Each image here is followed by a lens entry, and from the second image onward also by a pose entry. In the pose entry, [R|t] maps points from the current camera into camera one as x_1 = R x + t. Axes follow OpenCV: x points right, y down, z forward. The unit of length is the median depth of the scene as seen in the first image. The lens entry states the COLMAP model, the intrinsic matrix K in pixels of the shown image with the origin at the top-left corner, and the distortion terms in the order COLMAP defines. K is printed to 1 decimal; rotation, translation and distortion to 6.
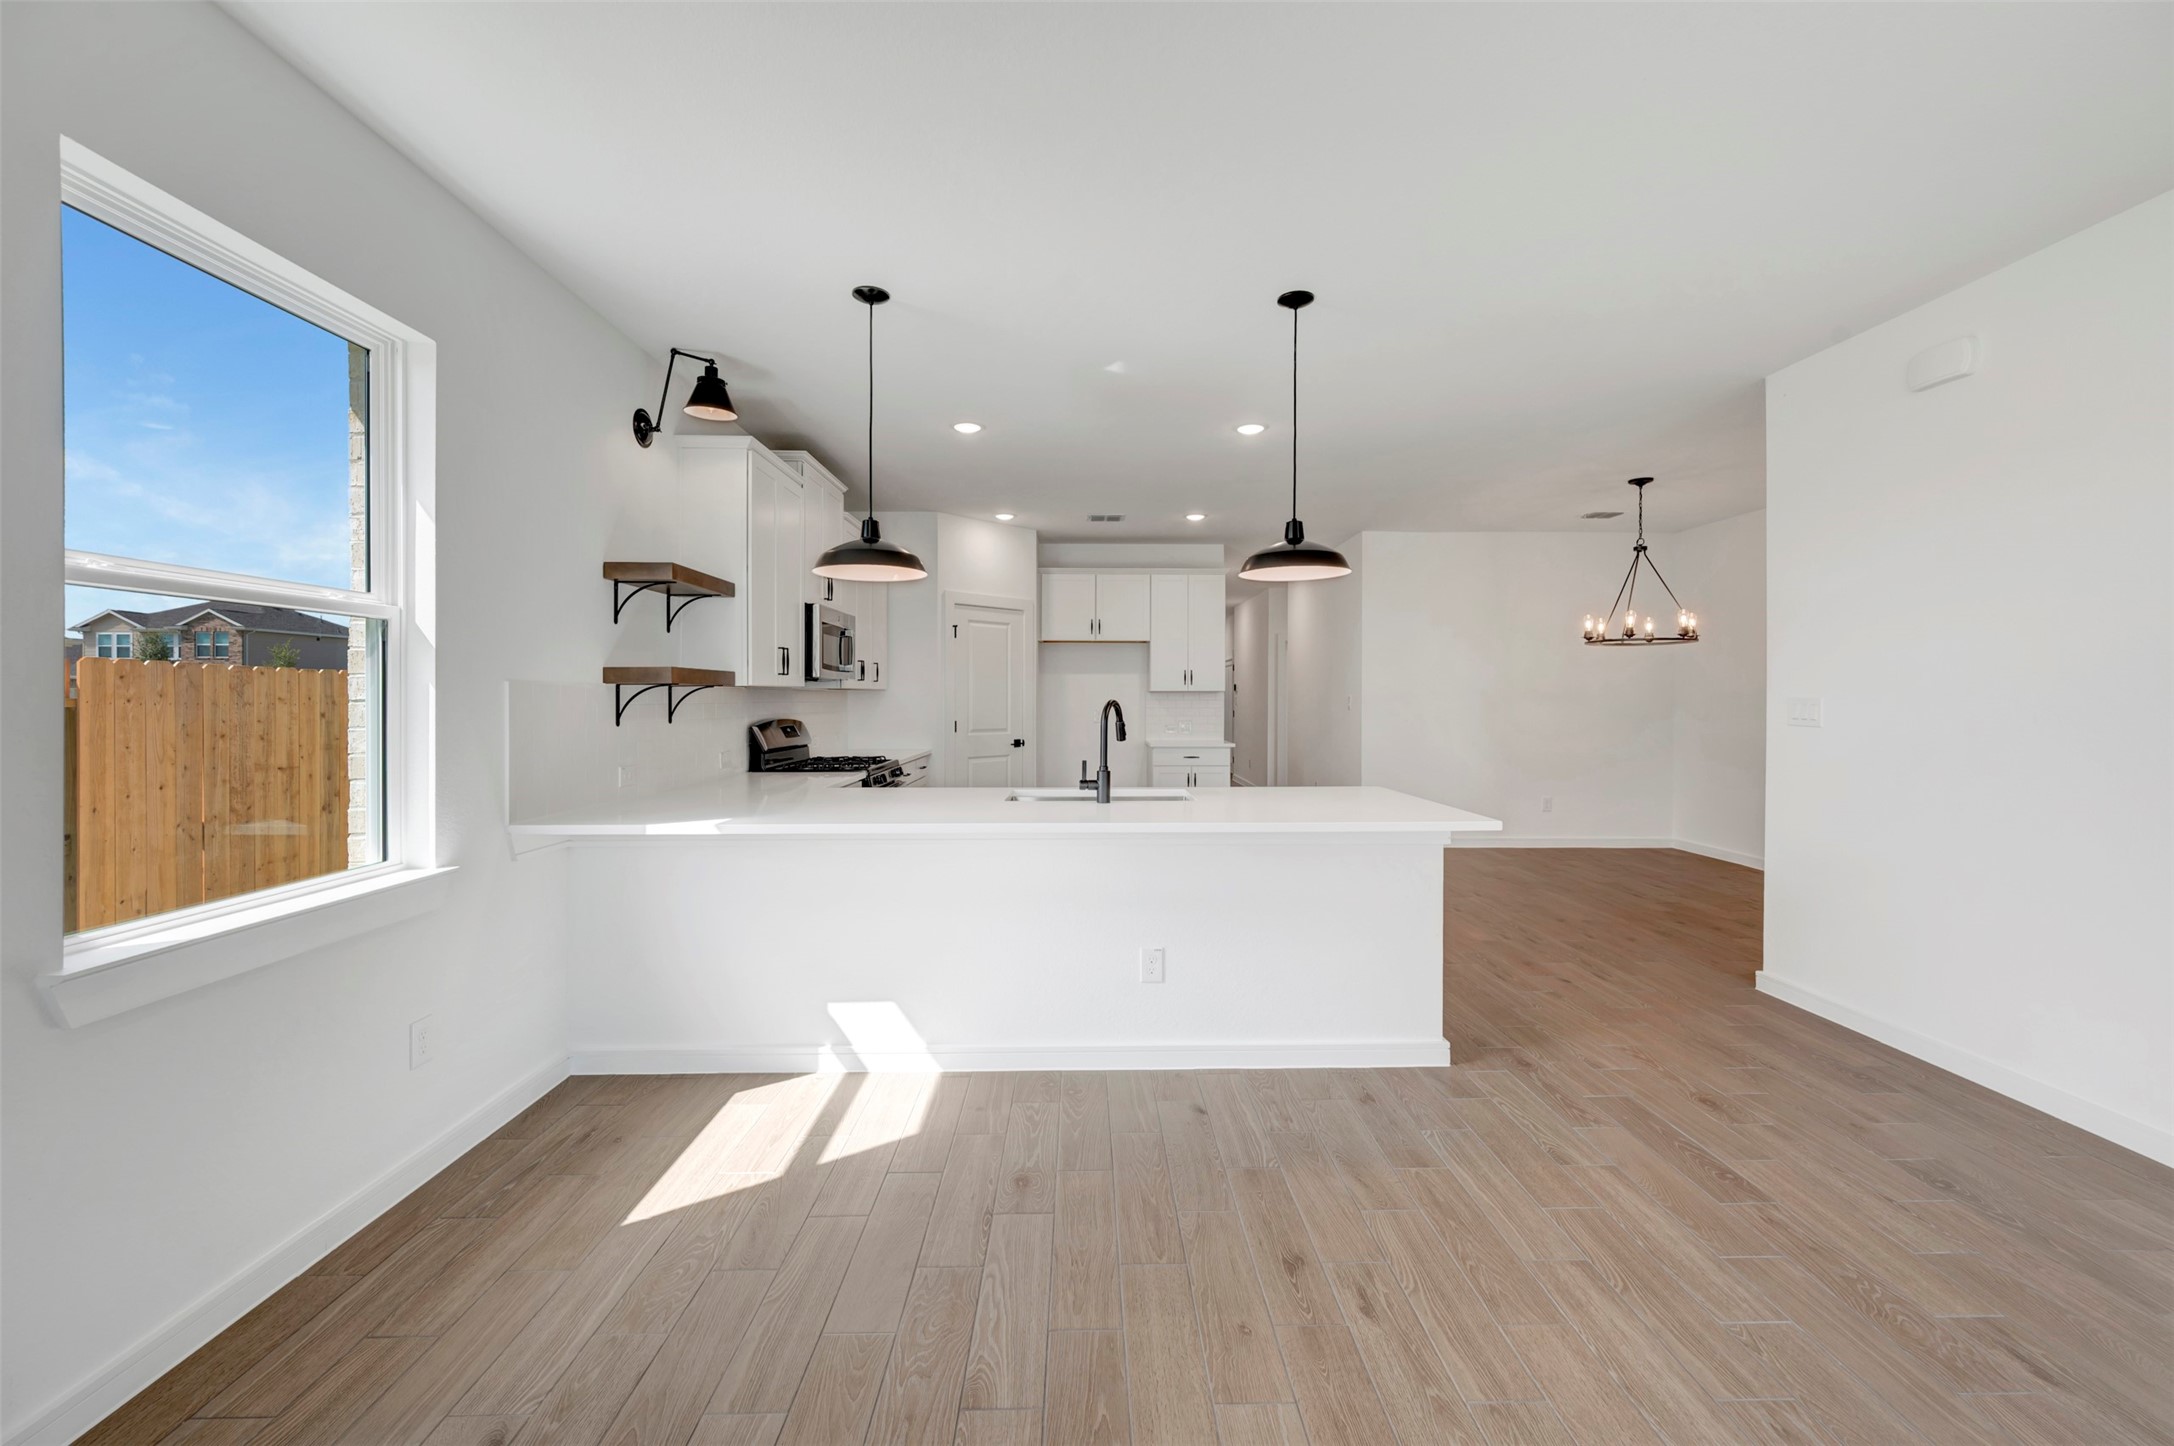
lens RADIAL K [[862.9, 0, 1096.6], [0, 862.9, 705.0], [0, 0, 1]] dist [-0.003380, -0.000175]
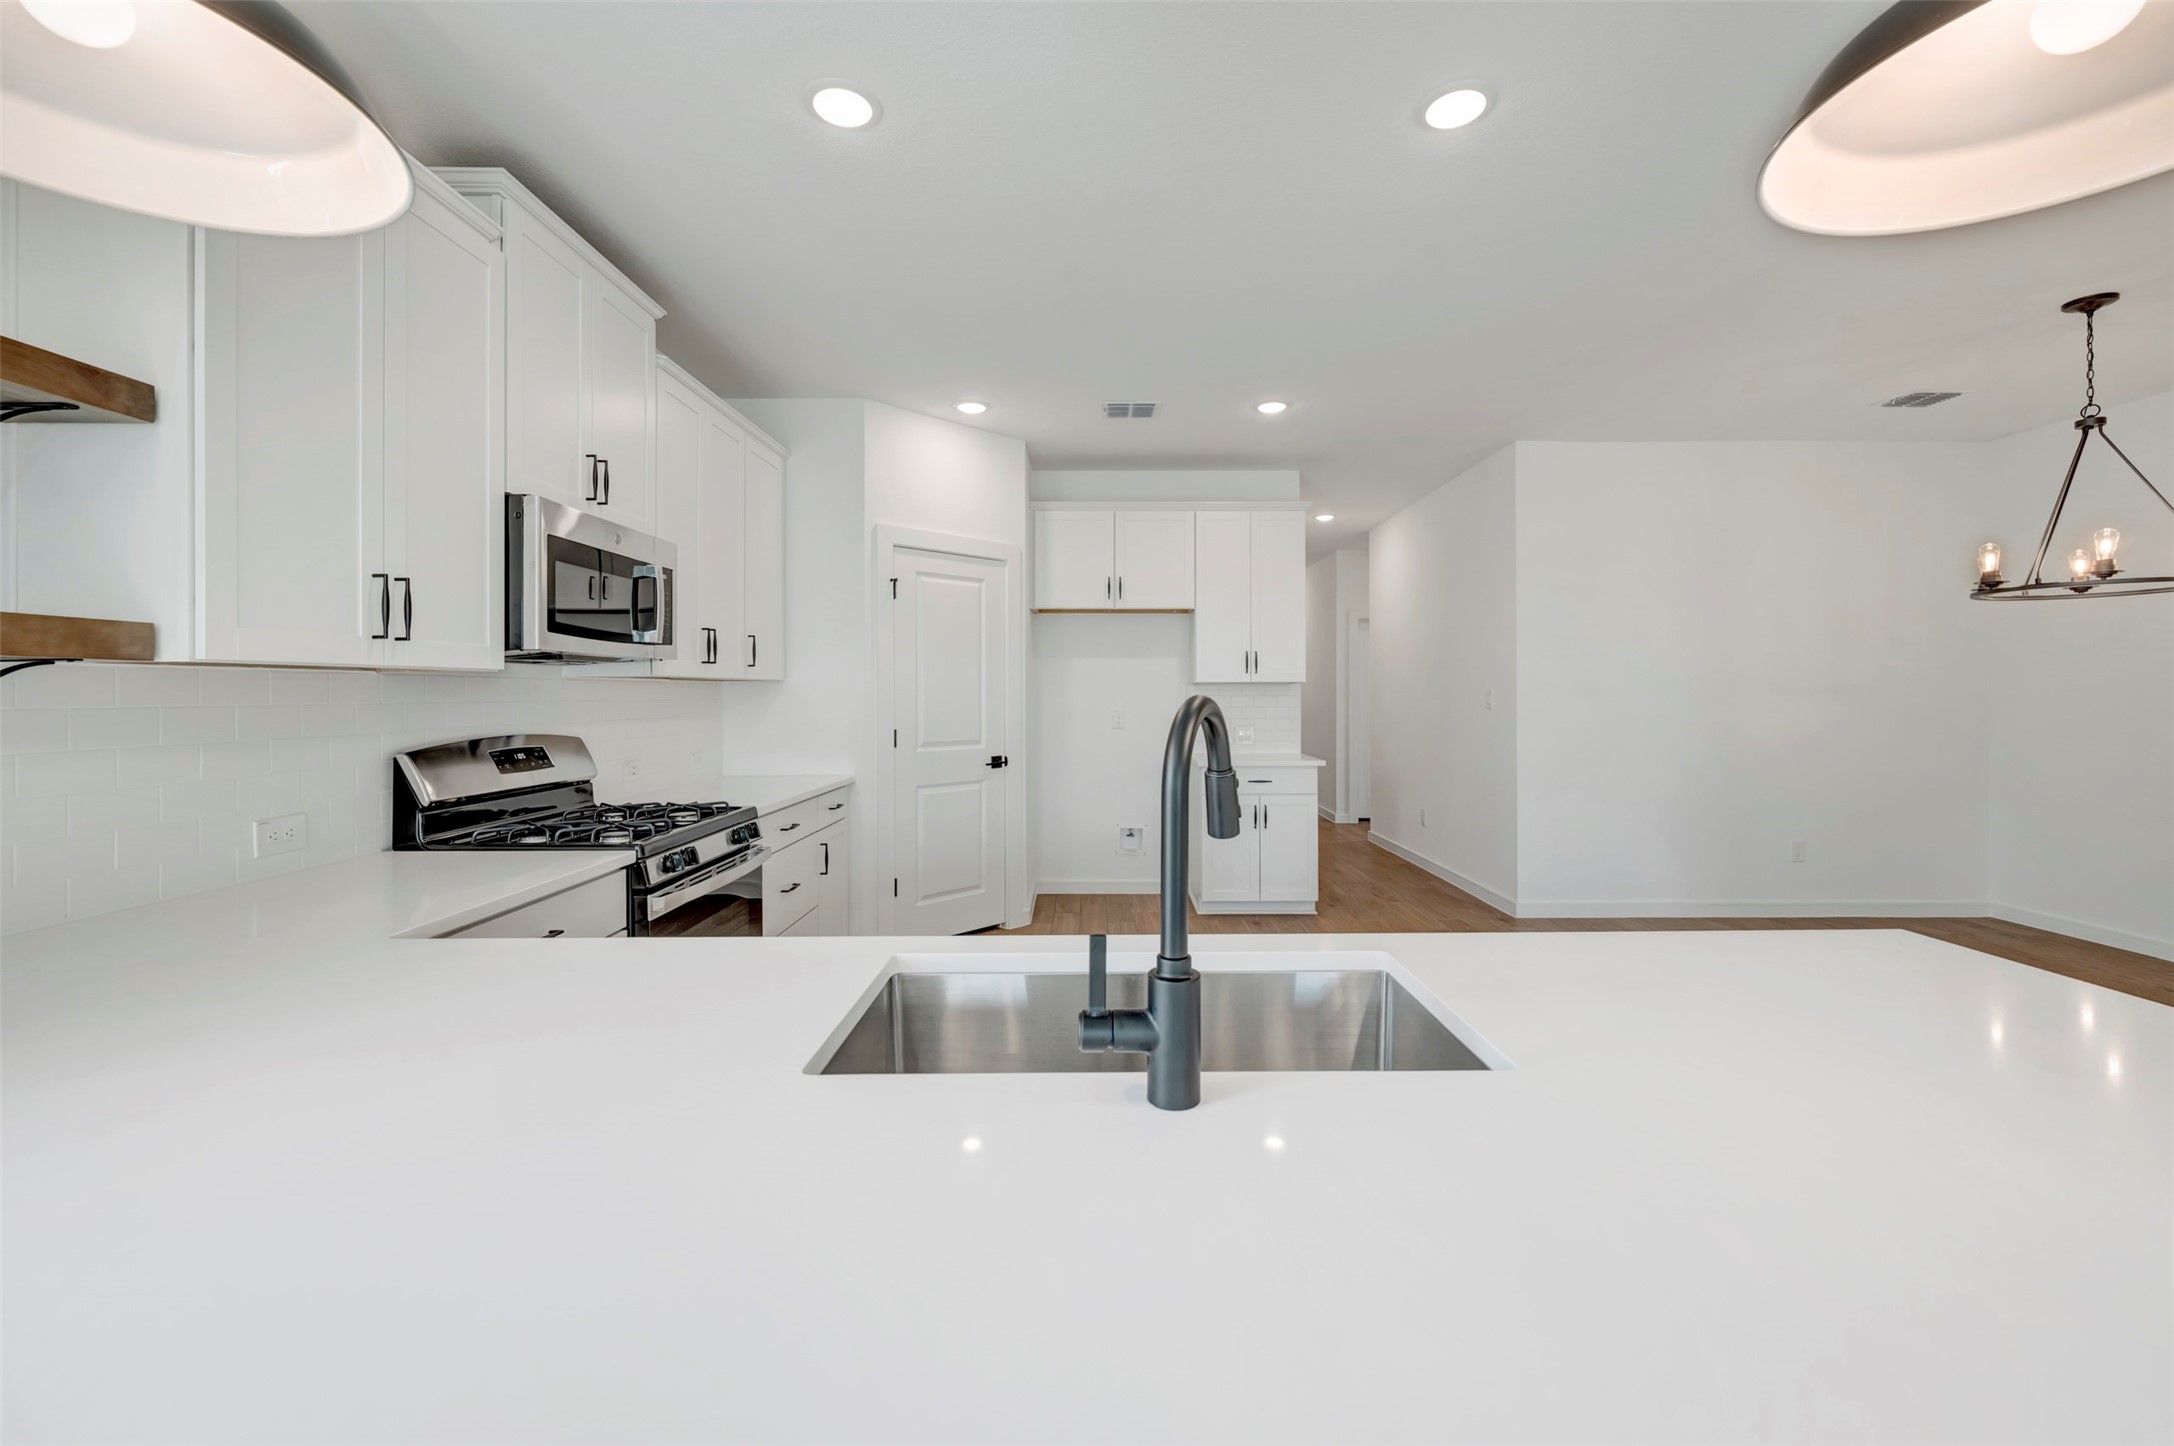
lens RADIAL K [[862.9, 0, 1084.6], [0, 862.9, 692.7], [0, 0, 1]] dist [-0.003380, -0.000175]
pose [[0.999589, -0.002946, -0.028530, -0.005713], [0.002695, 0.999957, -0.008860, -0.002543], [0.028554, 0.008779, 0.999554, 0.347406]]
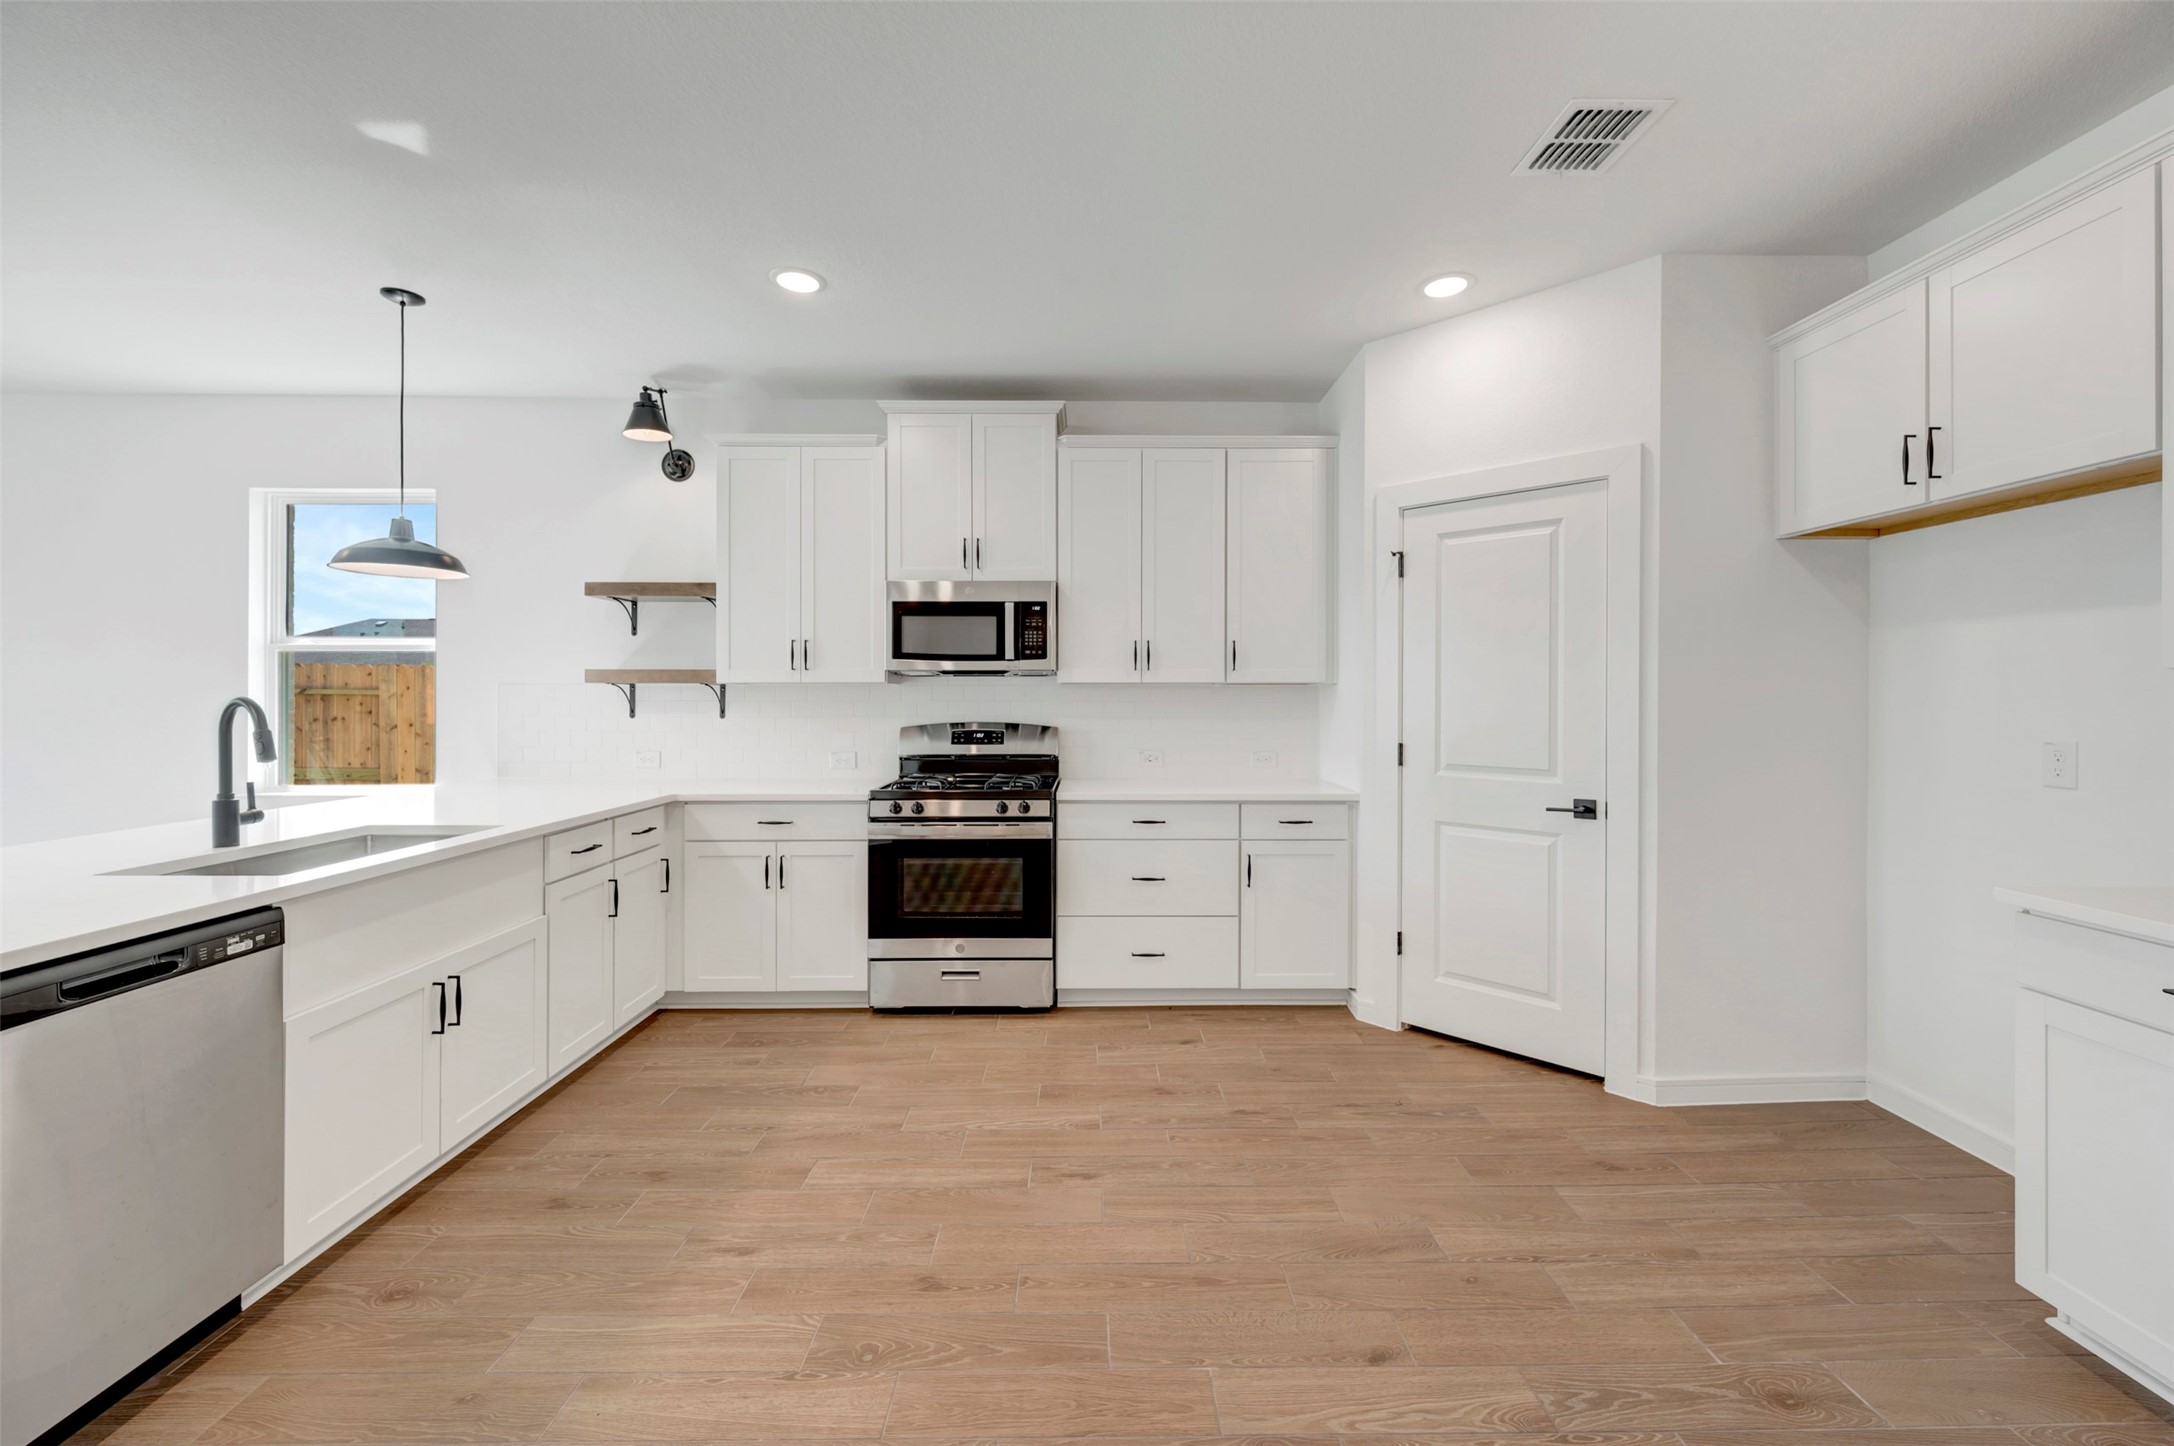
lens RADIAL K [[862.9, 0, 1092.0], [0, 862.9, 700.6], [0, 0, 1]] dist [-0.003380, -0.000175]
pose [[-0.006788, 0.011523, -0.999911, 0.318365], [-0.008582, 0.999896, 0.011581, -0.009897], [0.999940, 0.008660, -0.006688, 0.776585]]
